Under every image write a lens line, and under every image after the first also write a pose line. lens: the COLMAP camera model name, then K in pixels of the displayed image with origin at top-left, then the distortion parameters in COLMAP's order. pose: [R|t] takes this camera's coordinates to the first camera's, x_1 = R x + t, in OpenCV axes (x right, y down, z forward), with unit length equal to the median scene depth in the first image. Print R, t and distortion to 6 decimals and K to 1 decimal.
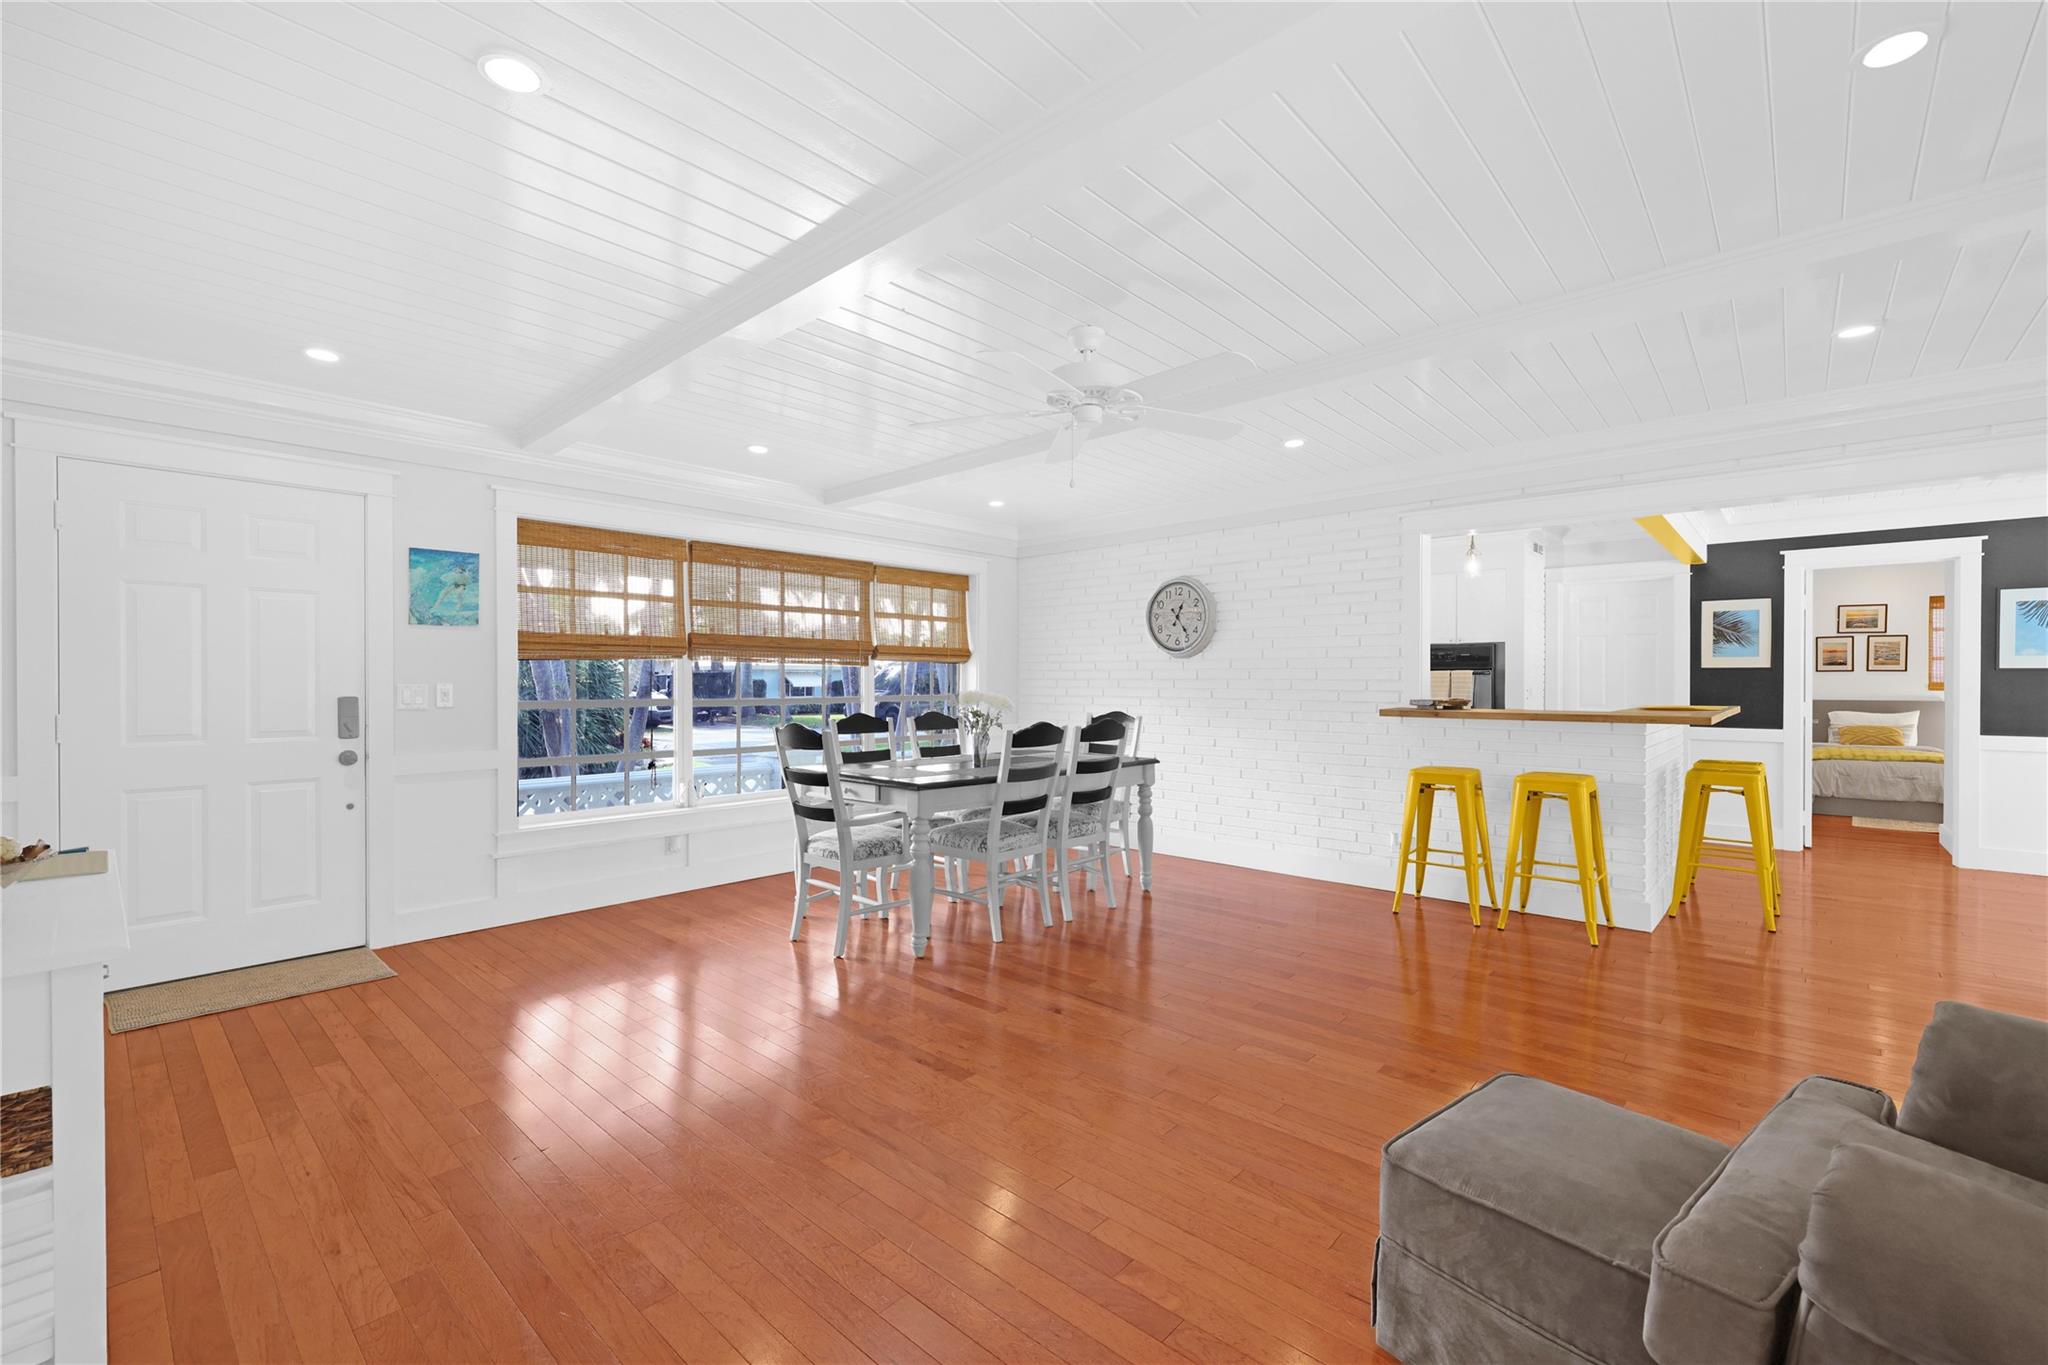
lens RADIAL K [[921.7, 0, 993.4], [0, 921.7, 680.2], [0, 0, 1]] dist [0.000298, 0.000112]
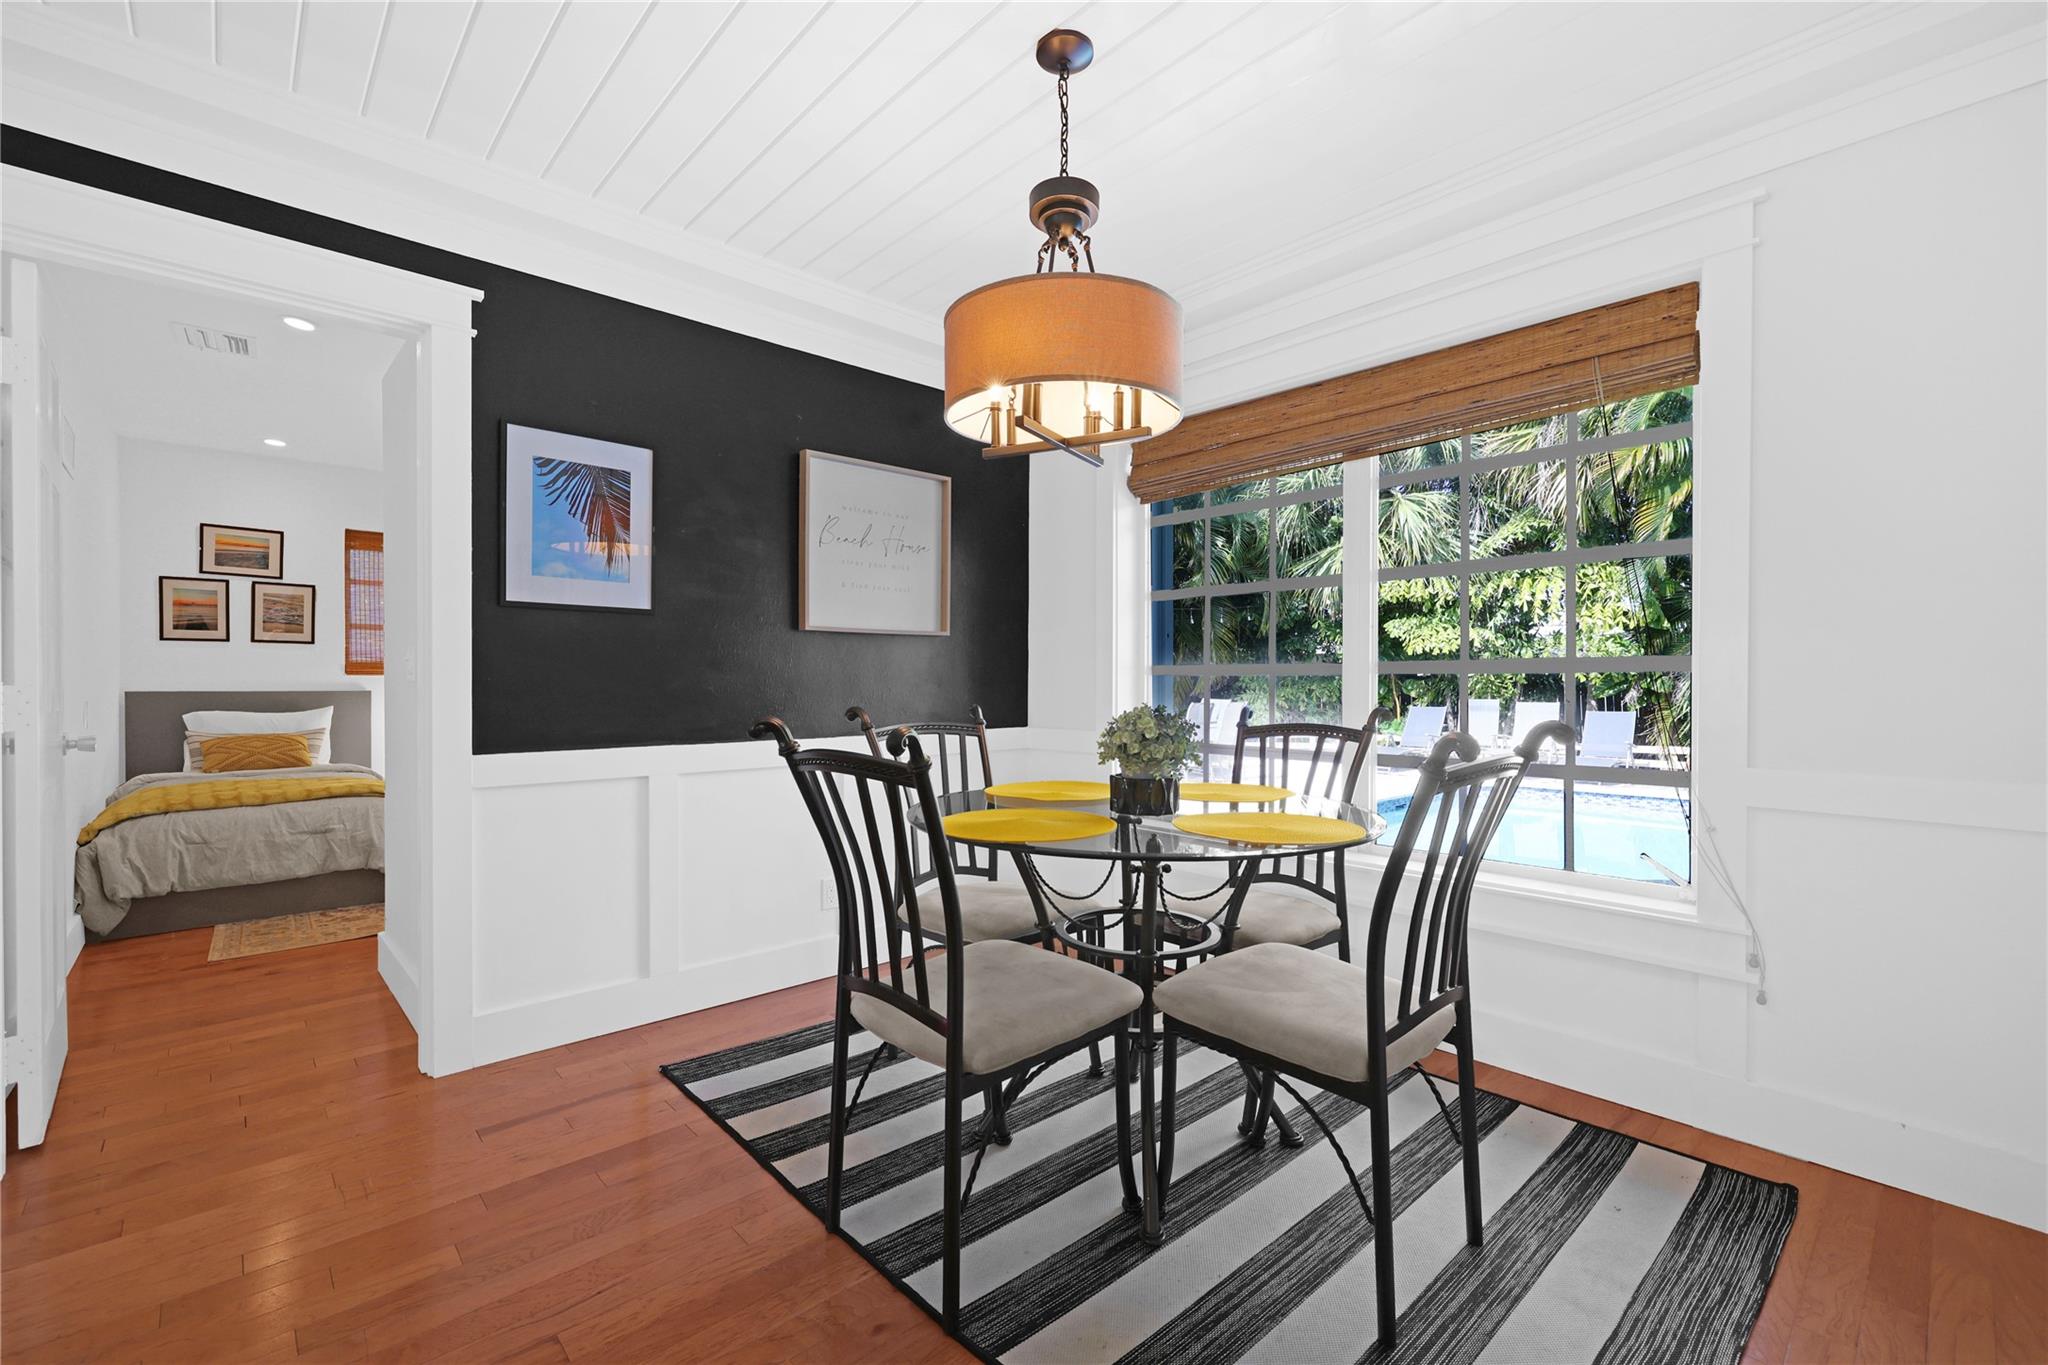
lens RADIAL K [[891.1, 0, 1018.0], [0, 891.1, 688.9], [0, 0, 1]] dist [0.001423, 0.000366]
pose [[0.120279, -0.009293, 0.992697, 0.610219], [0.001134, 0.999957, 0.009224, 0.022038], [-0.992739, 0.000016, 0.120285, 0.618245]]
